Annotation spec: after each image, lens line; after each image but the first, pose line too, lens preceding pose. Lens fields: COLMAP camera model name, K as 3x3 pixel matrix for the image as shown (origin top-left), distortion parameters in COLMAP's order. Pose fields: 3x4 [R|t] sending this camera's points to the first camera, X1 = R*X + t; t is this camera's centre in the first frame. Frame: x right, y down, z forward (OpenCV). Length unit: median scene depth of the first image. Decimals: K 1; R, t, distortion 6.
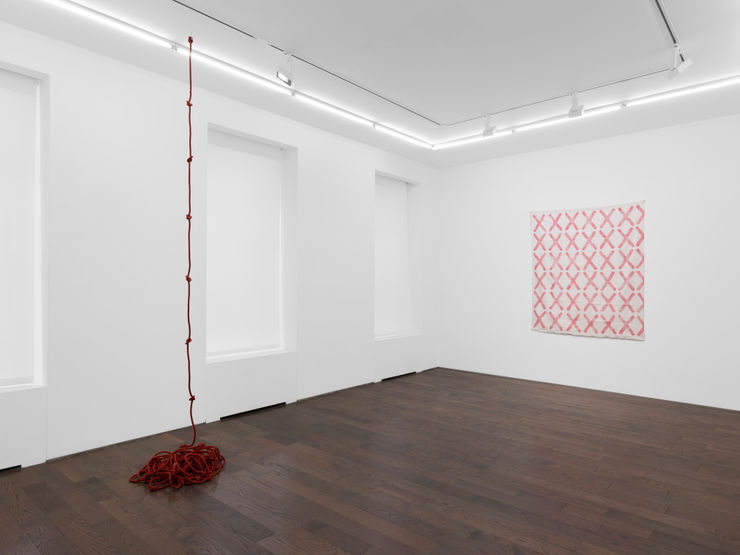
lens RADIAL K [[473.8, 0, 369.1], [0, 473.8, 279.5], [0, 0, 1]] dist [-0.001430, -0.000324]
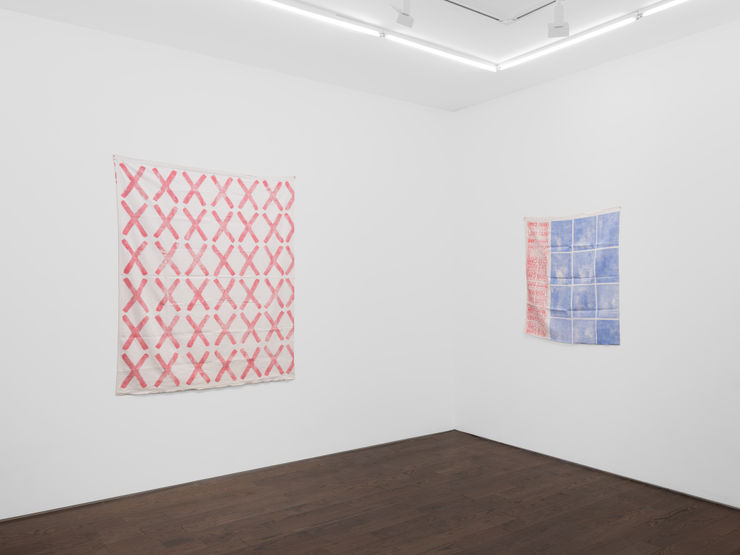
lens RADIAL K [[590.3, 0, 368.6], [0, 590.3, 277.2], [0, 0, 1]] dist [0.001358, -0.006664]
pose [[0.204921, 0.004214, 0.978769, -0.224649], [-0.003492, 0.999988, -0.003574, -0.016216], [-0.978772, -0.002685, 0.204933, 0.670359]]
